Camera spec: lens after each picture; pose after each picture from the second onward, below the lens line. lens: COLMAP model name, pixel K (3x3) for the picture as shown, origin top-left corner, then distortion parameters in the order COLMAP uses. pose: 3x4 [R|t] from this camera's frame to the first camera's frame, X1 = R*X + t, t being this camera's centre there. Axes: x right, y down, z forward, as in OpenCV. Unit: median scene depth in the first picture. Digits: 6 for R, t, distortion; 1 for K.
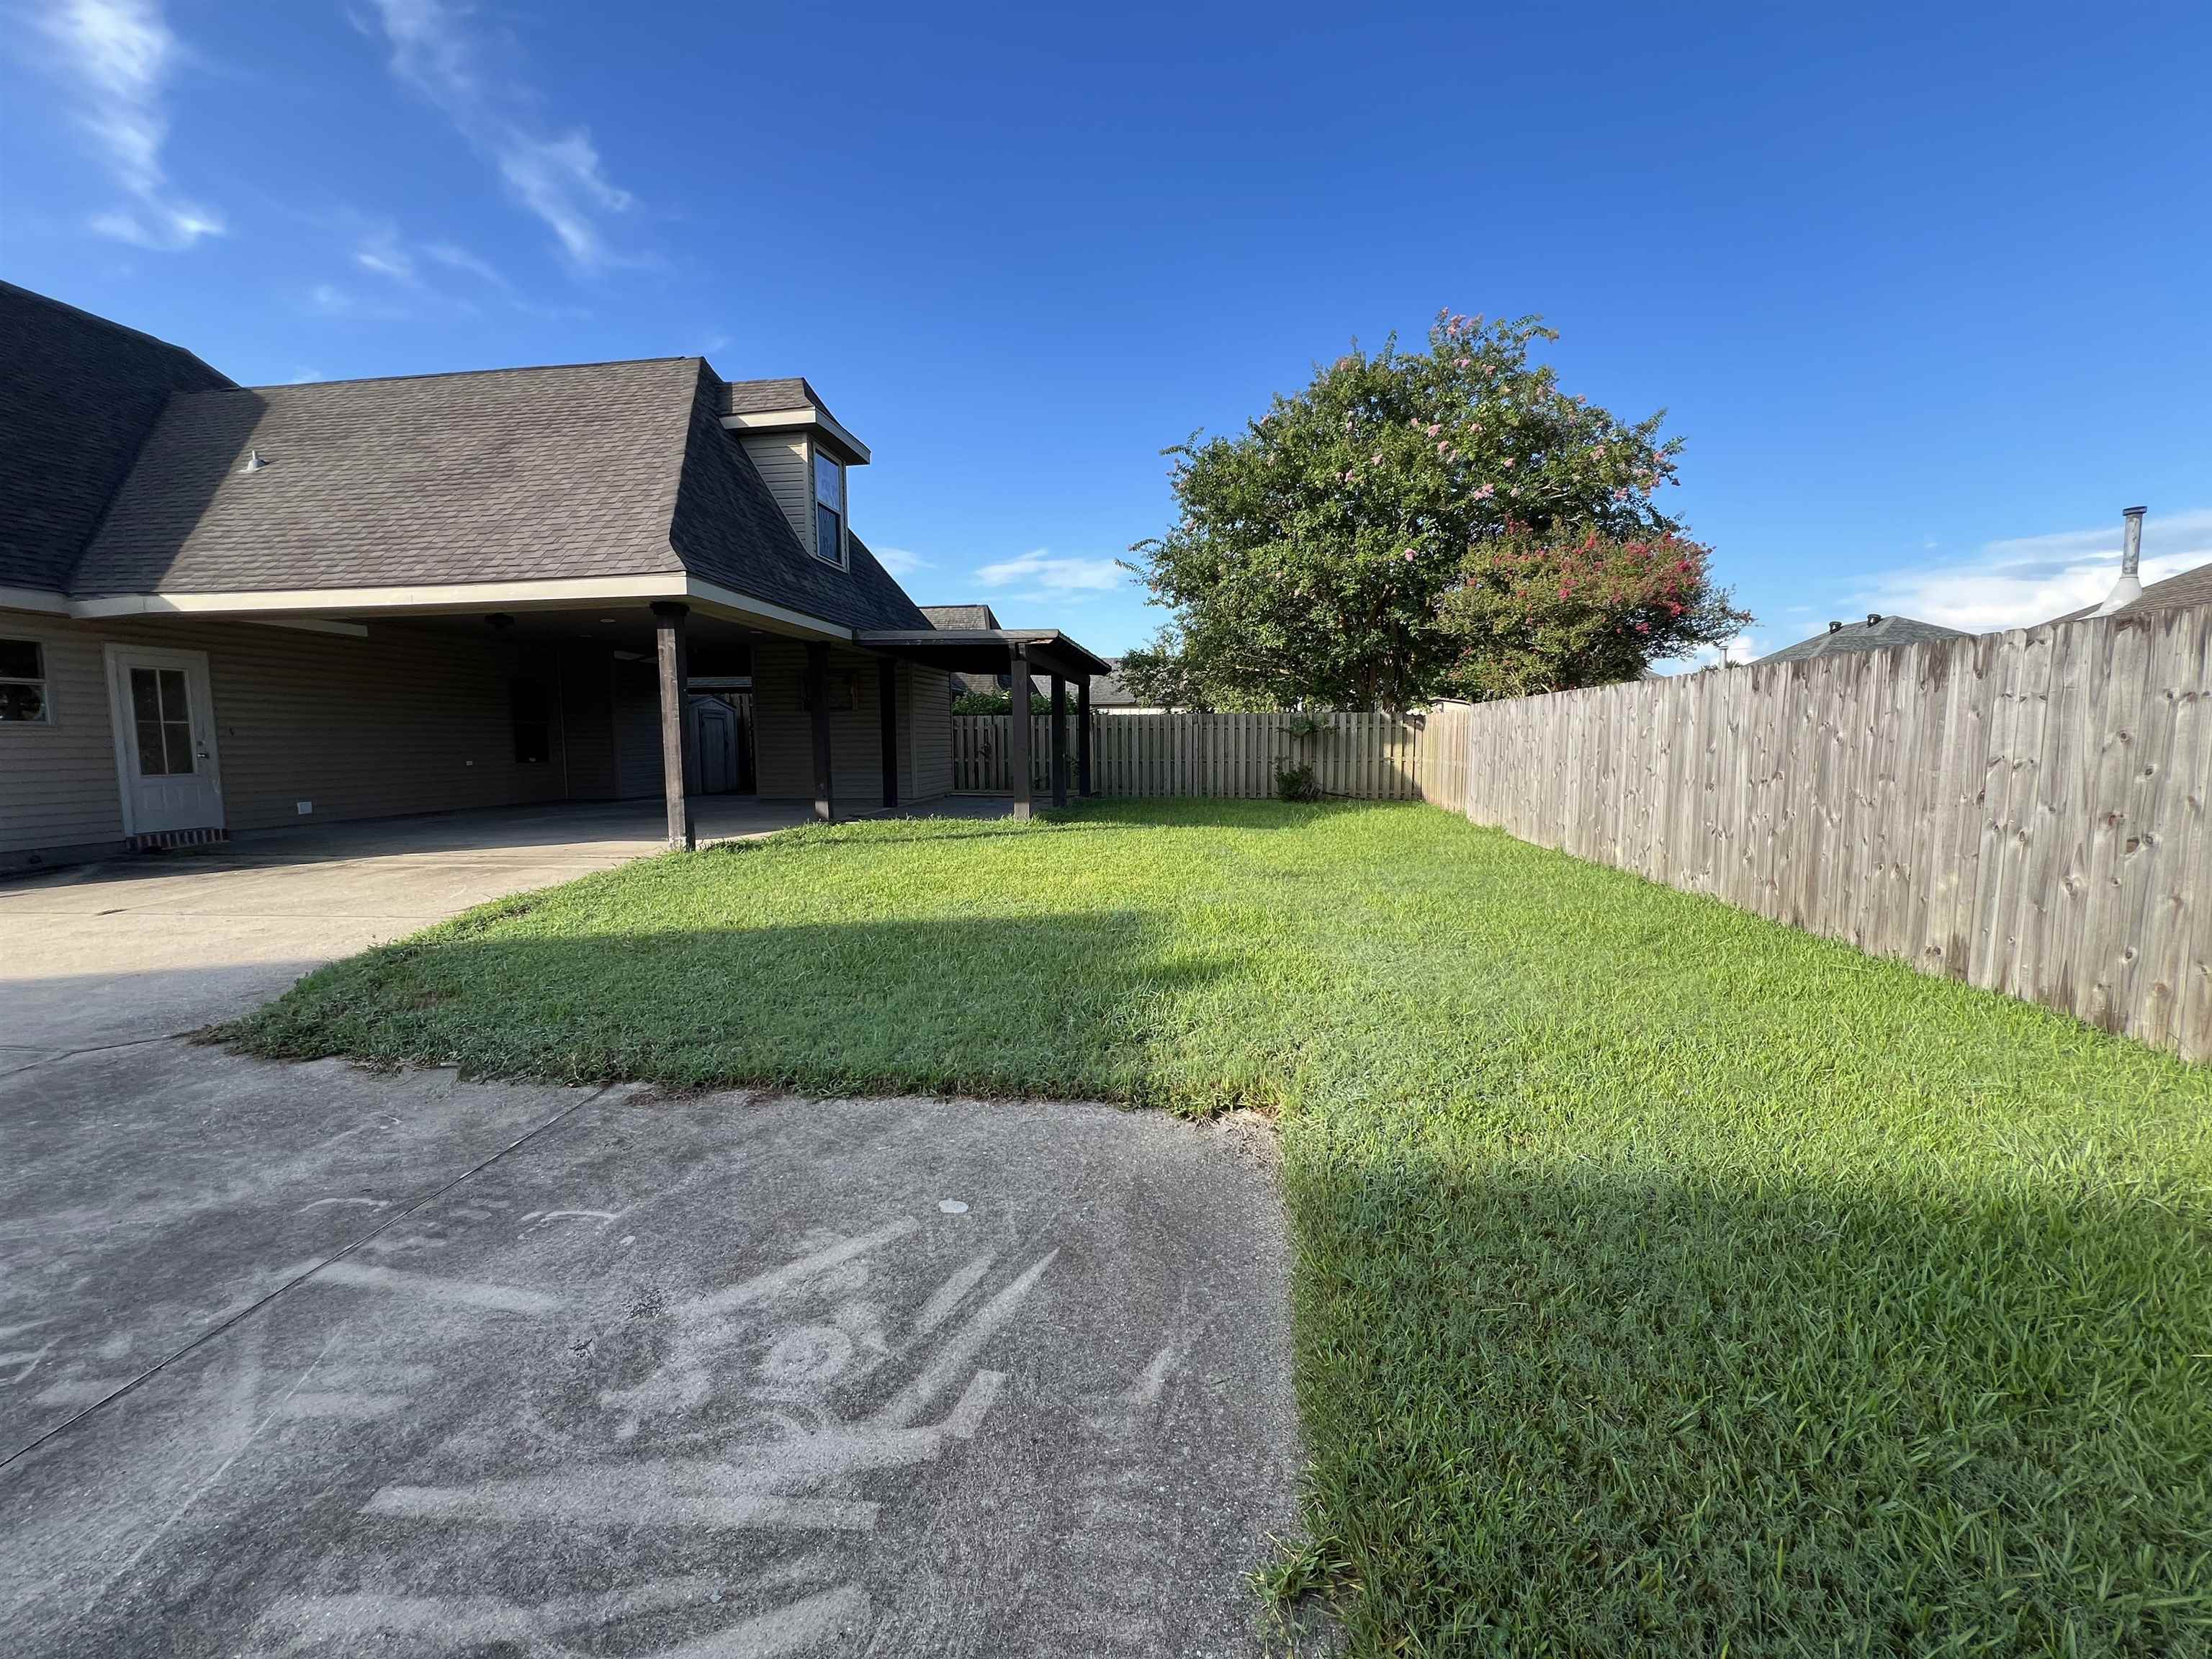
lens RADIAL K [[886.2, 0, 1098.9], [0, 886.2, 825.3], [0, 0, 1]] dist [-0.000193, -0.000191]
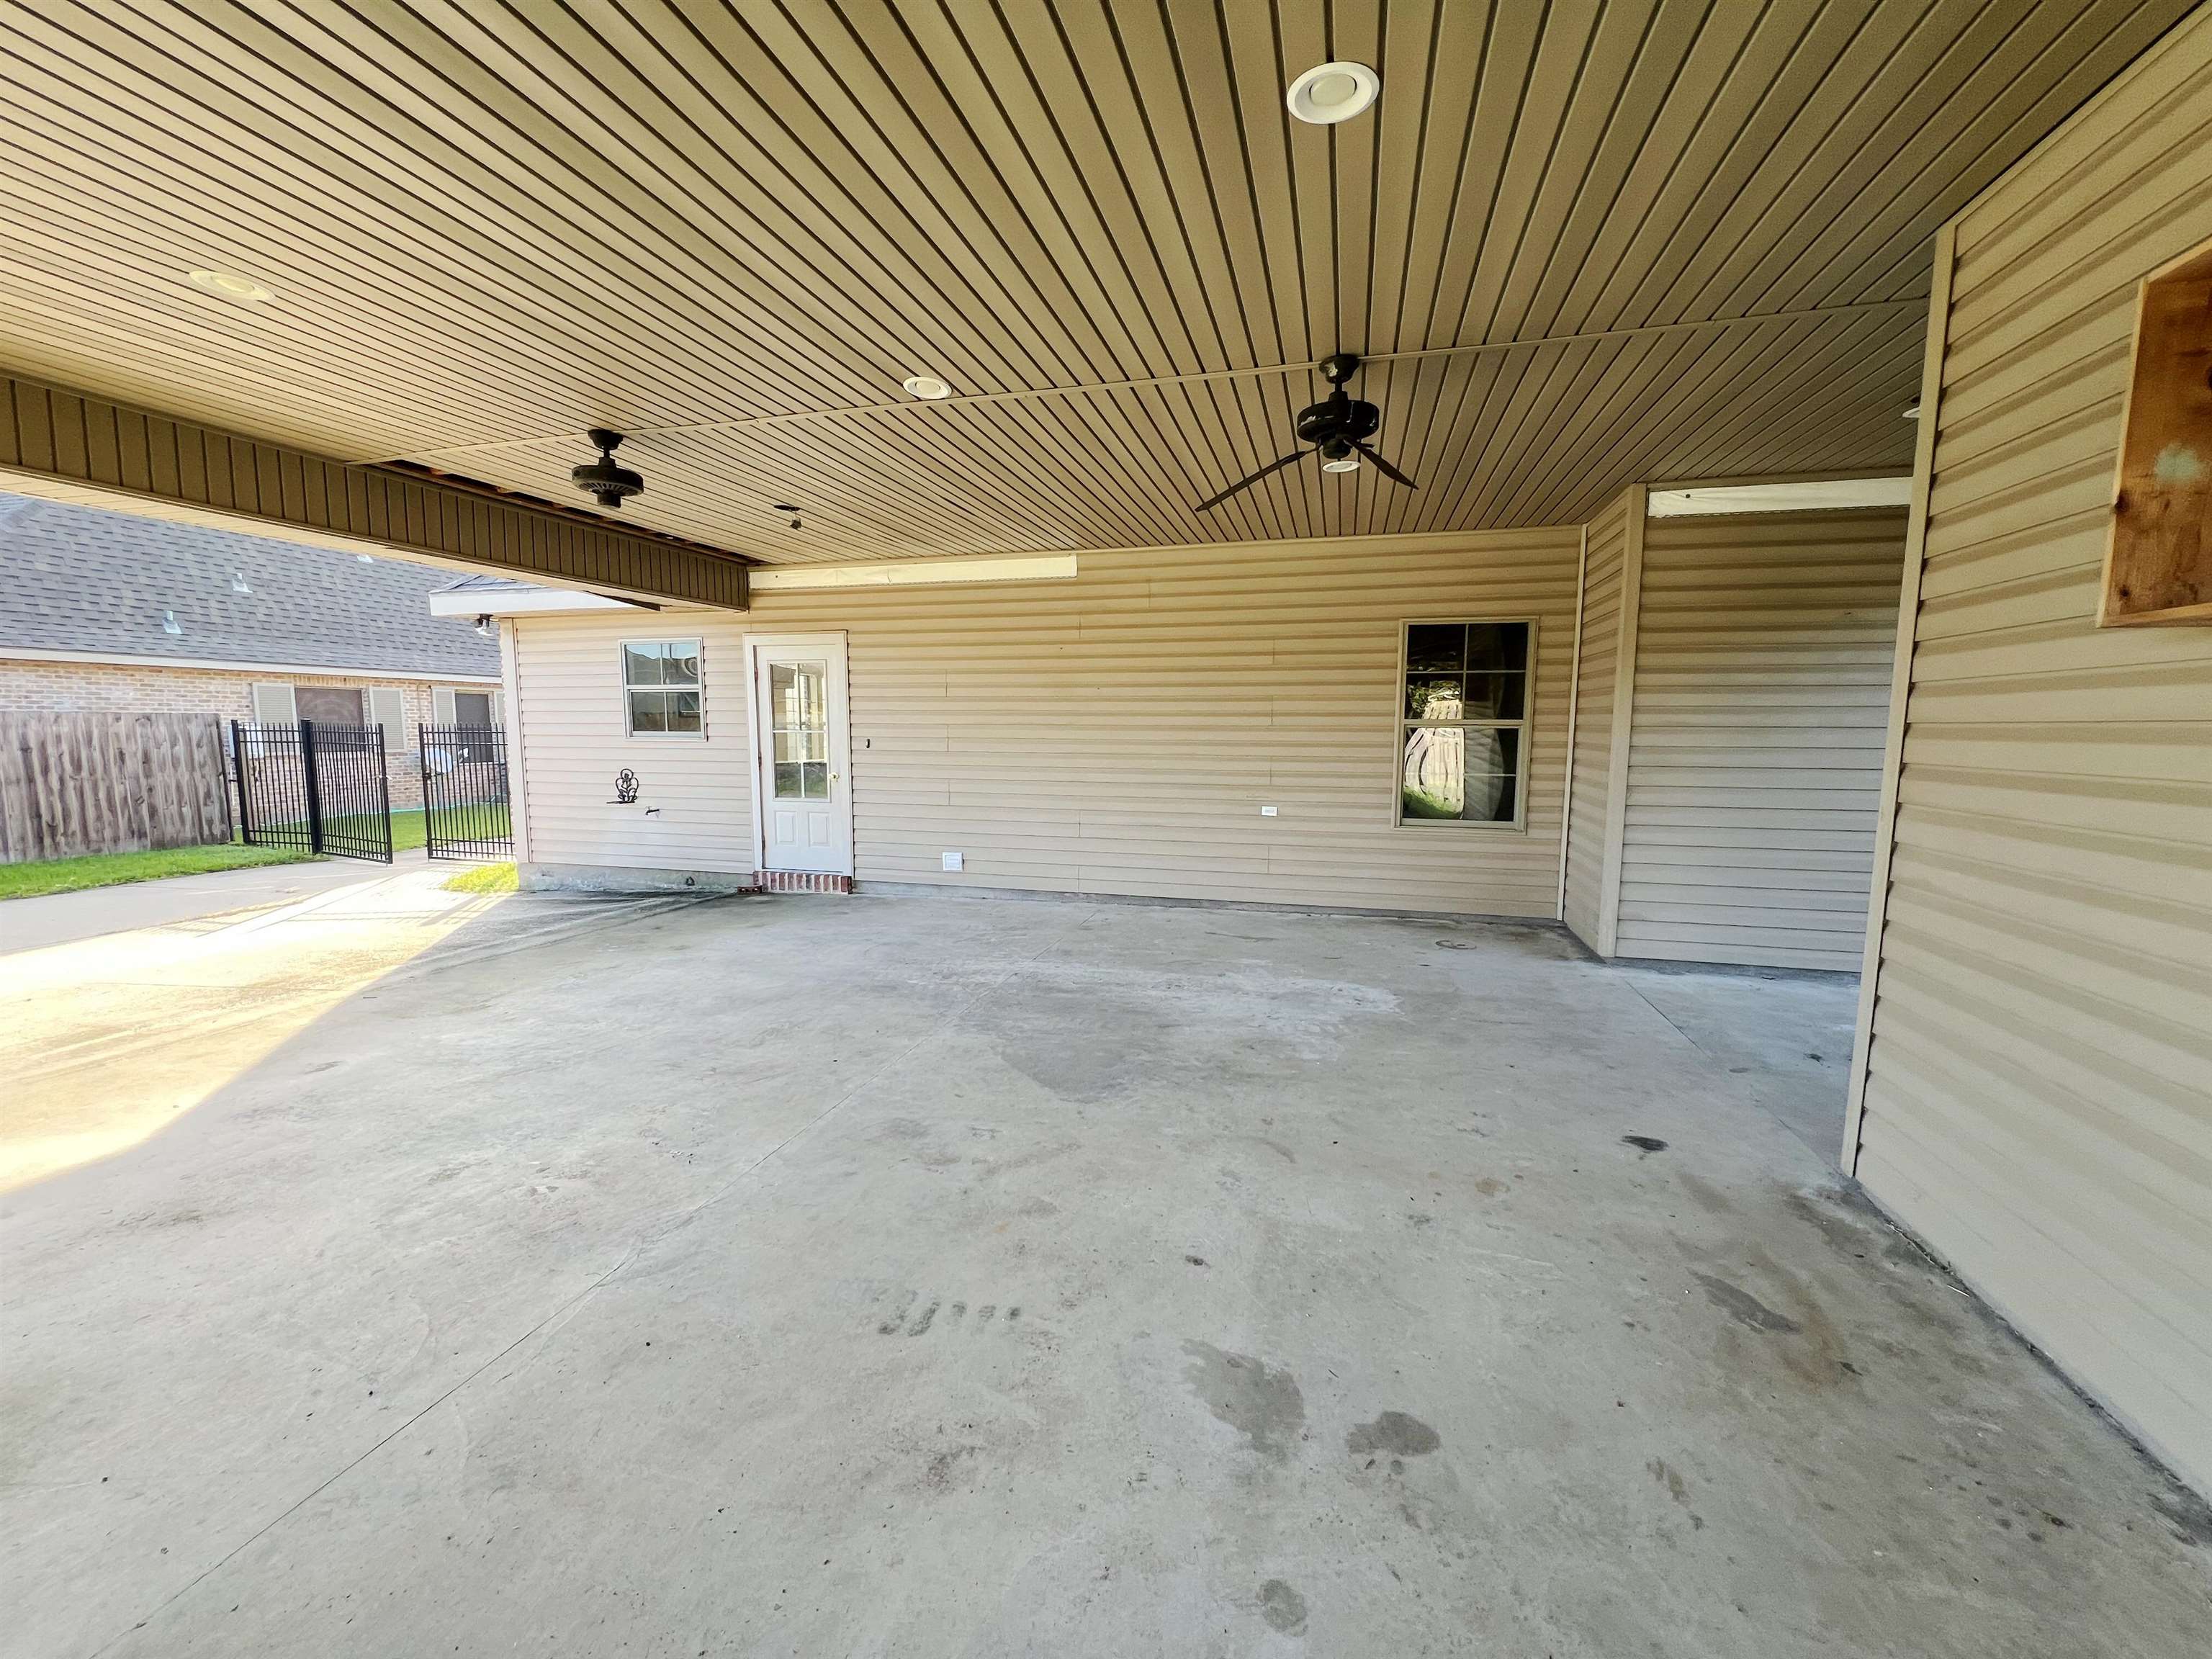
lens RADIAL K [[886.2, 0, 1098.9], [0, 886.2, 825.3], [0, 0, 1]] dist [-0.000193, -0.000191]
pose [[-0.137925, 0.119314, -0.983230, -0.301505], [-0.097823, 0.986223, 0.133399, -0.154953], [0.985600, 0.114581, -0.124353, 1.289533]]
